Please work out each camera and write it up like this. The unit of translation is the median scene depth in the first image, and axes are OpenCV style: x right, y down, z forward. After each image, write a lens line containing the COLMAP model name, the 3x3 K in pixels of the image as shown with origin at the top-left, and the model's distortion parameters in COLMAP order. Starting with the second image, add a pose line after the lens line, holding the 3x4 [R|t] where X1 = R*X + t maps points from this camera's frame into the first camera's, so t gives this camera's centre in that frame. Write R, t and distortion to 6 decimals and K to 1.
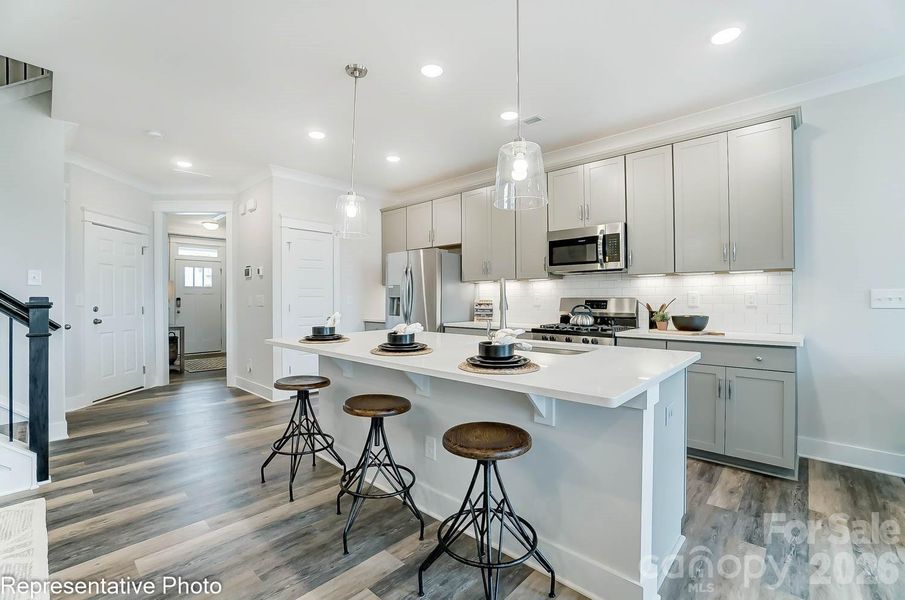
lens RADIAL K [[390.6, 0, 446.2], [0, 390.6, 293.9], [0, 0, 1]] dist [-0.021056, 0.003260]
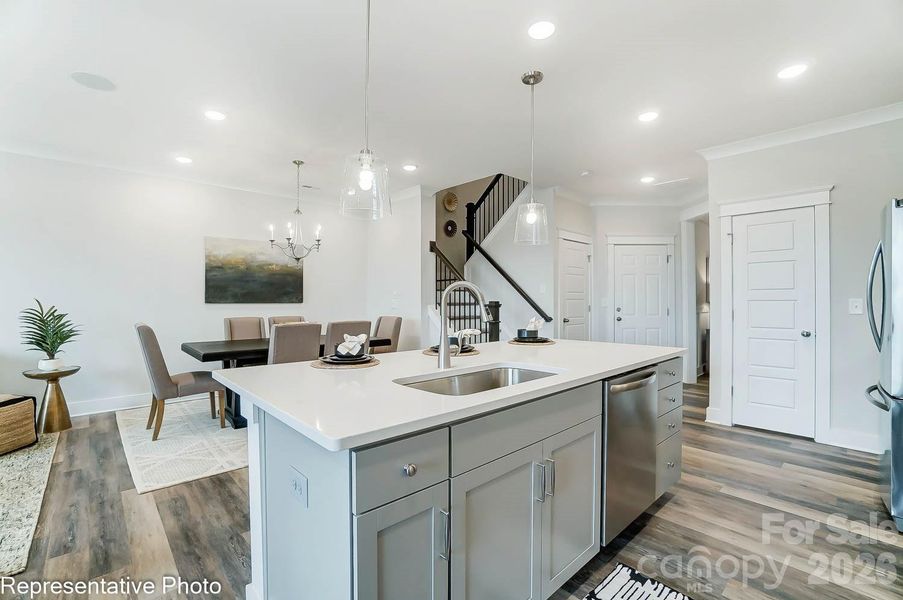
lens RADIAL K [[400.4, 0, 448.3], [0, 400.4, 300.0], [0, 0, 1]] dist [-0.039940, 0.007259]
pose [[-0.068334, 0.002728, -0.997659, 0.761377], [0.011889, 0.999927, 0.001920, -0.002465], [0.997592, -0.011730, -0.068362, 0.795976]]
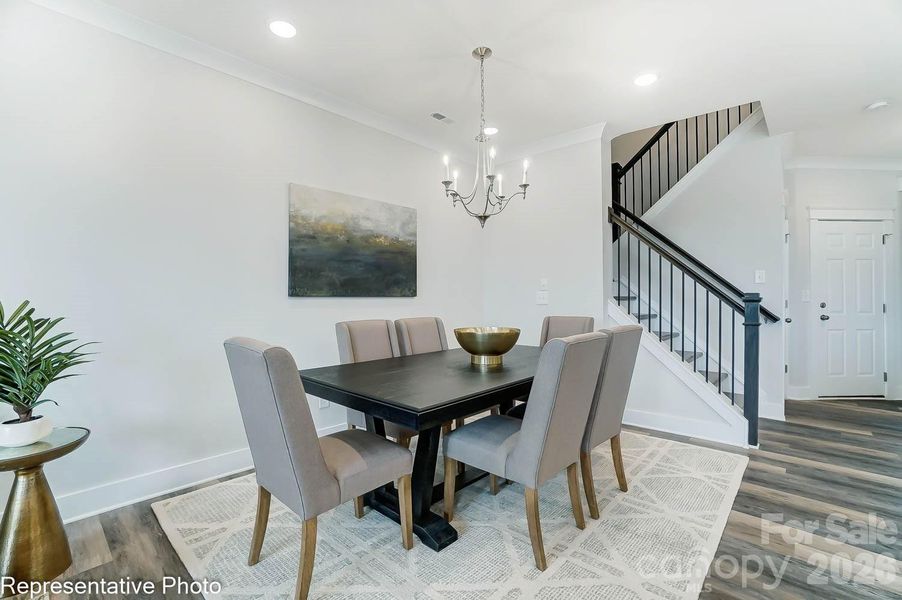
lens RADIAL K [[400.0, 0, 444.1], [0, 400.0, 297.2], [0, 0, 1]] dist [-0.039940, 0.007259]
pose [[-0.000727, 0.003285, -0.999994, 0.148426], [0.011784, 0.999925, 0.003276, 0.005705], [0.999930, -0.011781, -0.000765, 0.026976]]
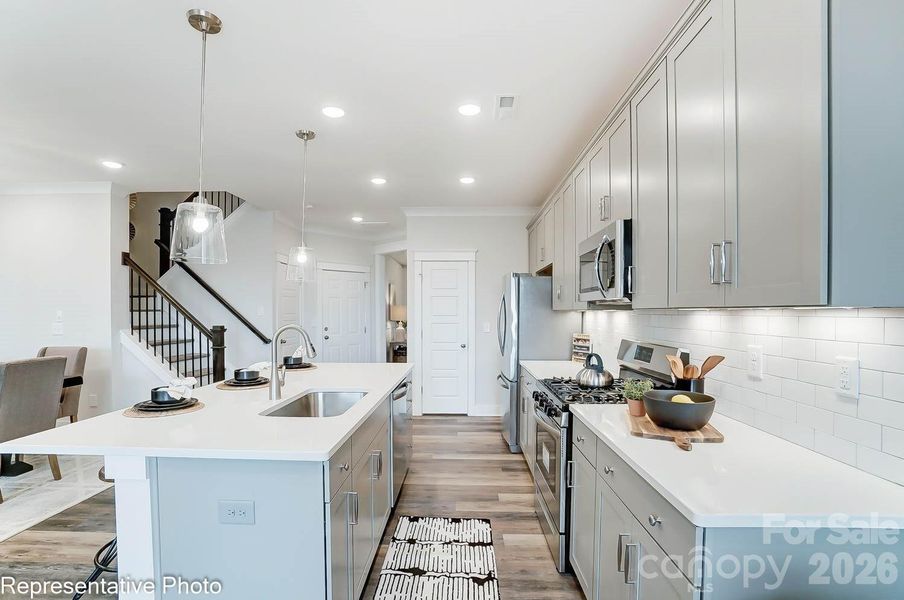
lens RADIAL K [[418.9, 0, 459.2], [0, 418.9, 317.2], [0, 0, 1]] dist [-0.053803, -0.000296]
pose [[0.677135, 0.017815, -0.735643, 0.914317], [0.000366, 0.999699, 0.024547, -0.065225], [0.735859, -0.016891, 0.676924, 0.475283]]
